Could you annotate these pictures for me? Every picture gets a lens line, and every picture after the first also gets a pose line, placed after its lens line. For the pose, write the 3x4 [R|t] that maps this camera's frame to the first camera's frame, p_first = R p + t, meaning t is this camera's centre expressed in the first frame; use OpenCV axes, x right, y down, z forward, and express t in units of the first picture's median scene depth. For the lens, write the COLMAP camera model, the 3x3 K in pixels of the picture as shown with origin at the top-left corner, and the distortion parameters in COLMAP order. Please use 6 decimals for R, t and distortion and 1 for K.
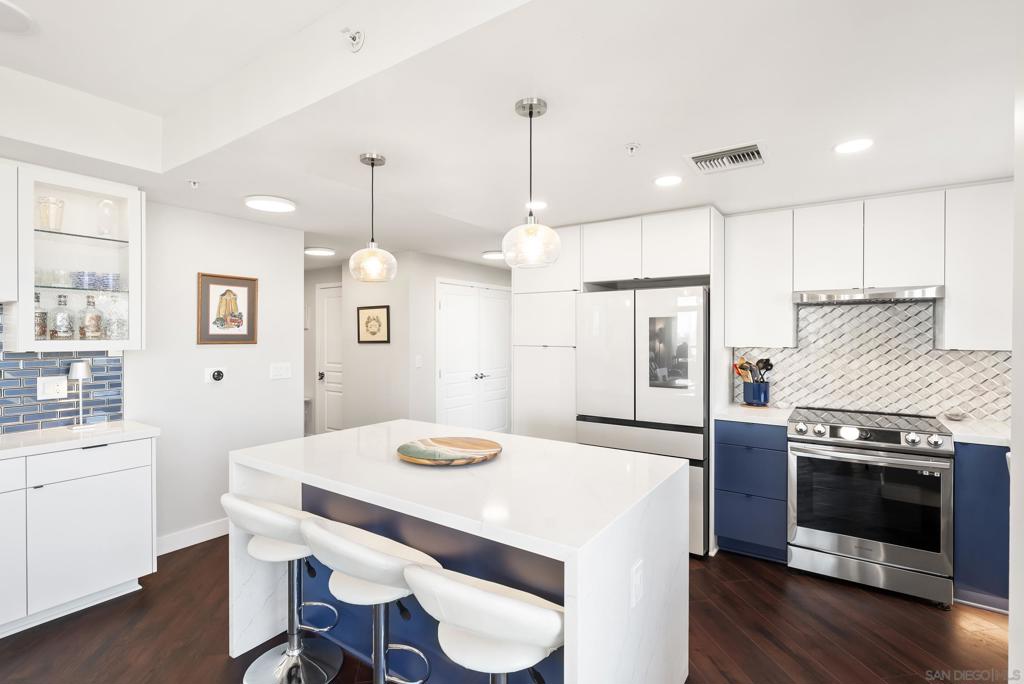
lens RADIAL K [[492.4, 0, 511.3], [0, 492.4, 338.6], [0, 0, 1]] dist [-0.000717, -0.000007]
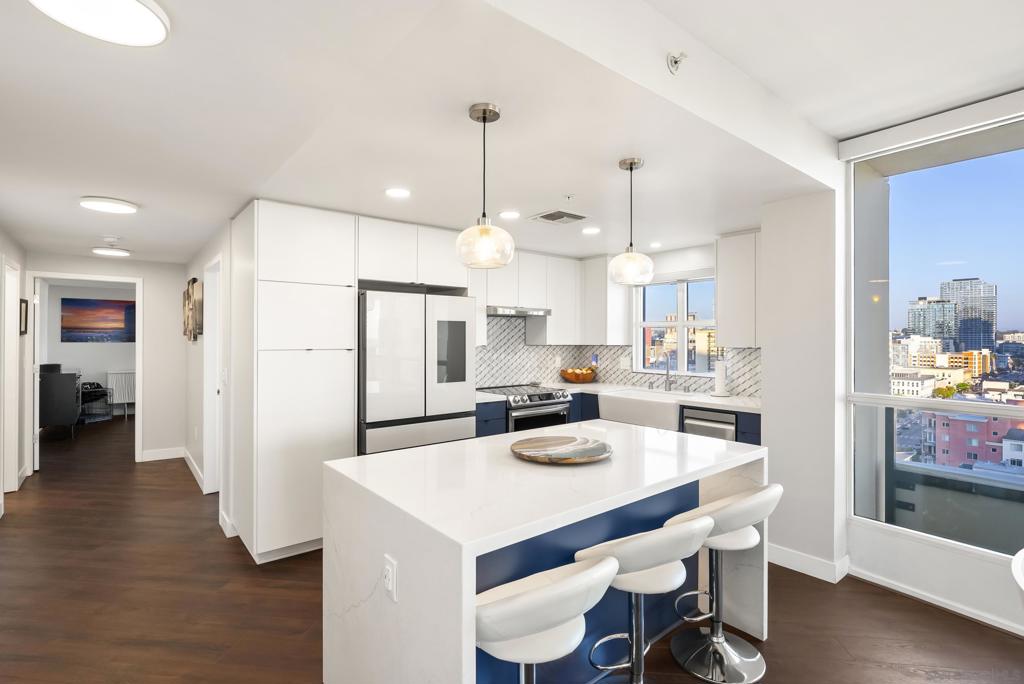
lens RADIAL K [[492.4, 0, 509.8], [0, 492.4, 336.3], [0, 0, 1]] dist [-0.000717, -0.000007]
pose [[0.267451, 0.003239, 0.963566, -0.782198], [0.002736, 0.999988, -0.004121, -0.002960], [-0.963568, 0.003739, 0.267439, 0.572521]]
